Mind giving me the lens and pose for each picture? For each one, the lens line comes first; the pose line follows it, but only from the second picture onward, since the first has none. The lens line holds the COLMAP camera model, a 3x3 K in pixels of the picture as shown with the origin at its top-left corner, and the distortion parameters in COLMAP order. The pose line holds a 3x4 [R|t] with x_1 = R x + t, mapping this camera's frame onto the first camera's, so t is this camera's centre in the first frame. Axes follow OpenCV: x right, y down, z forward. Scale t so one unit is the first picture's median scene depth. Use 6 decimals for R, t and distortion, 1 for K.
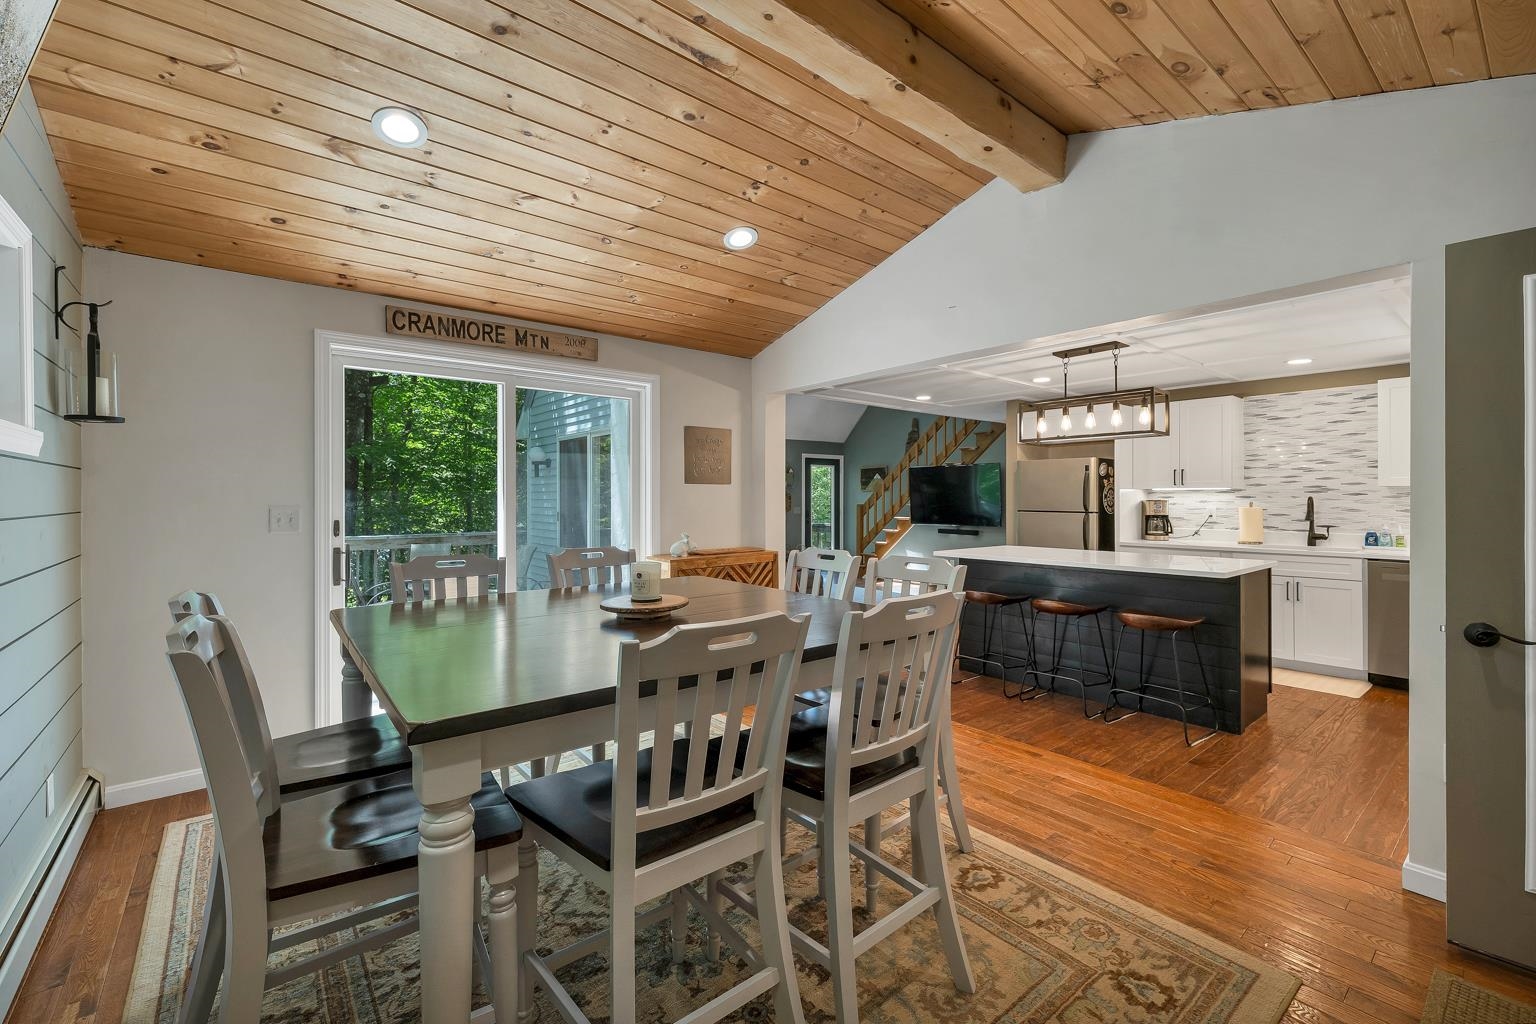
lens RADIAL K [[643.9, 0, 767.5], [0, 643.9, 491.8], [0, 0, 1]] dist [0.003418, -0.000890]
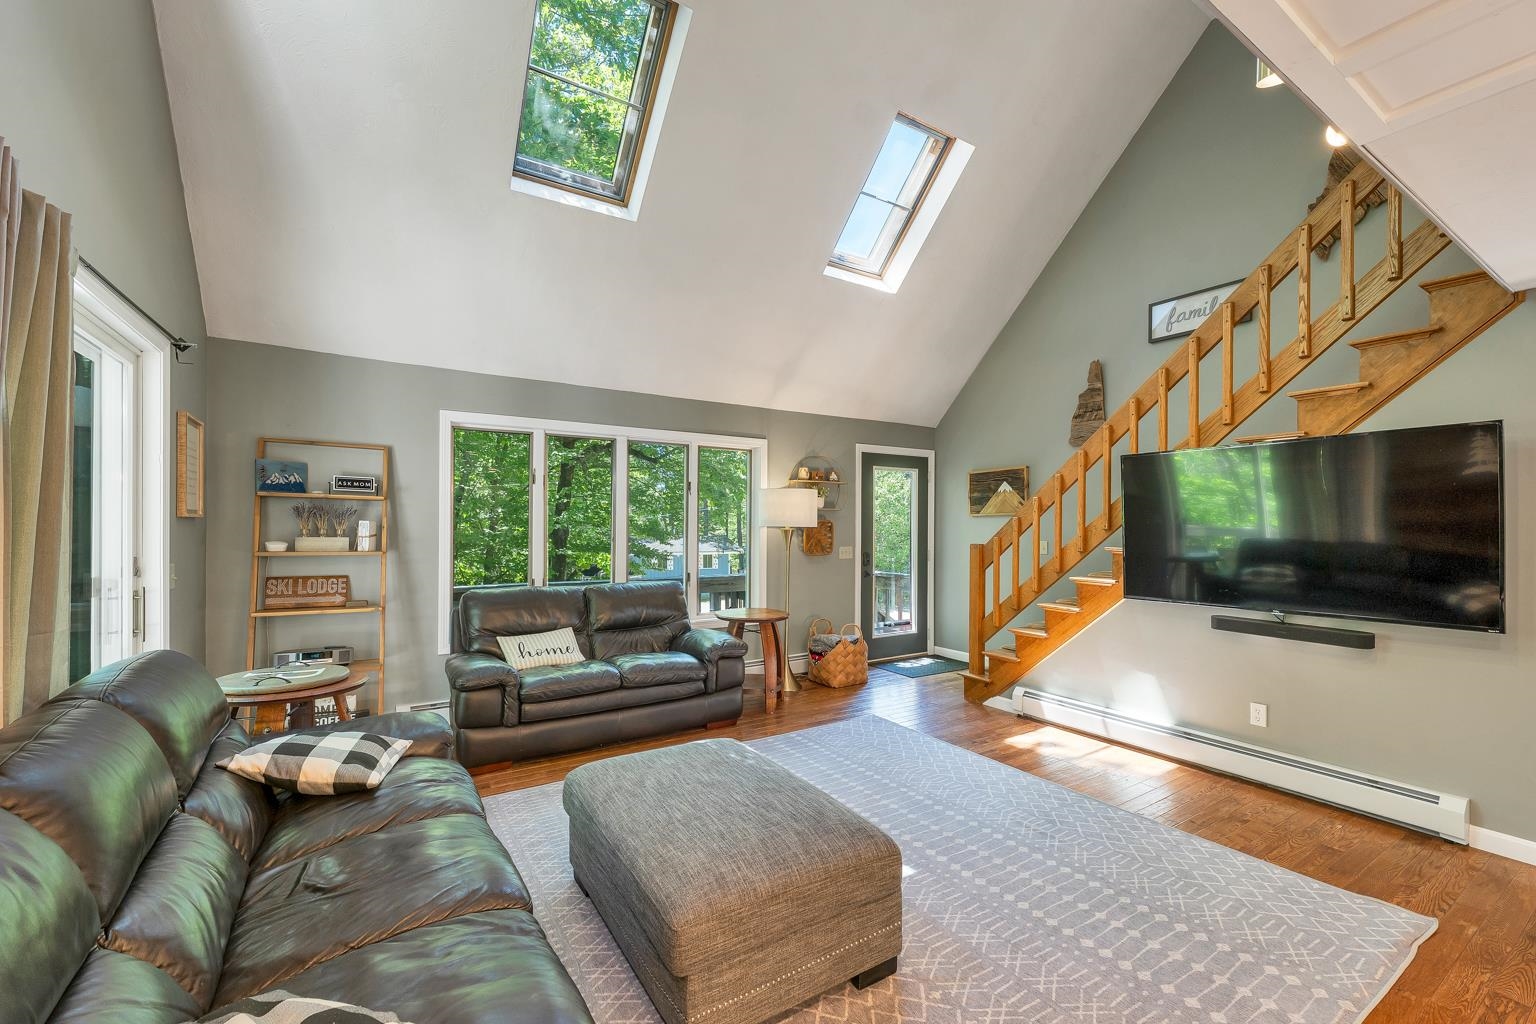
lens RADIAL K [[643.9, 0, 770.8], [0, 643.9, 512.9], [0, 0, 1]] dist [0.003418, -0.000890]
pose [[0.993673, 0.001344, -0.112300, 0.090238], [-0.002405, 0.999954, -0.009308, 0.003246], [0.112282, 0.009519, 0.993631, 0.973389]]
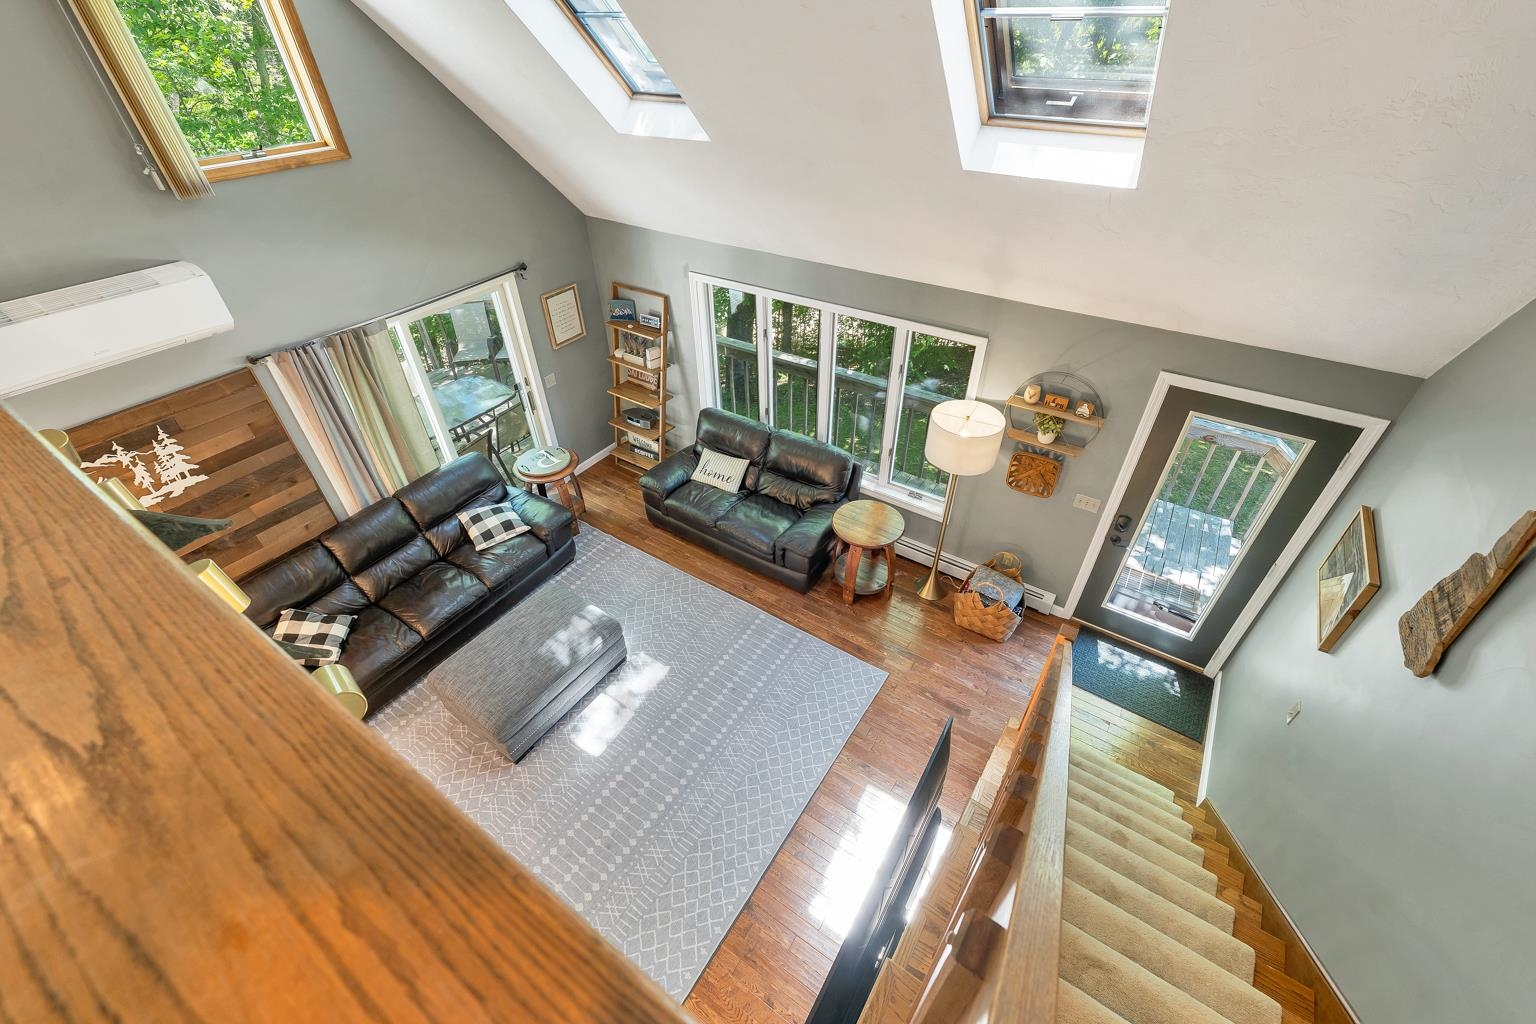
lens RADIAL K [[643.9, 0, 751.5], [0, 643.9, 515.1], [0, 0, 1]] dist [0.003418, -0.000890]
pose [[0.274577, 0.603904, -0.748270, 0.573254], [0.037195, 0.770926, 0.635838, -0.439545], [0.960846, -0.202418, 0.189216, 1.501661]]
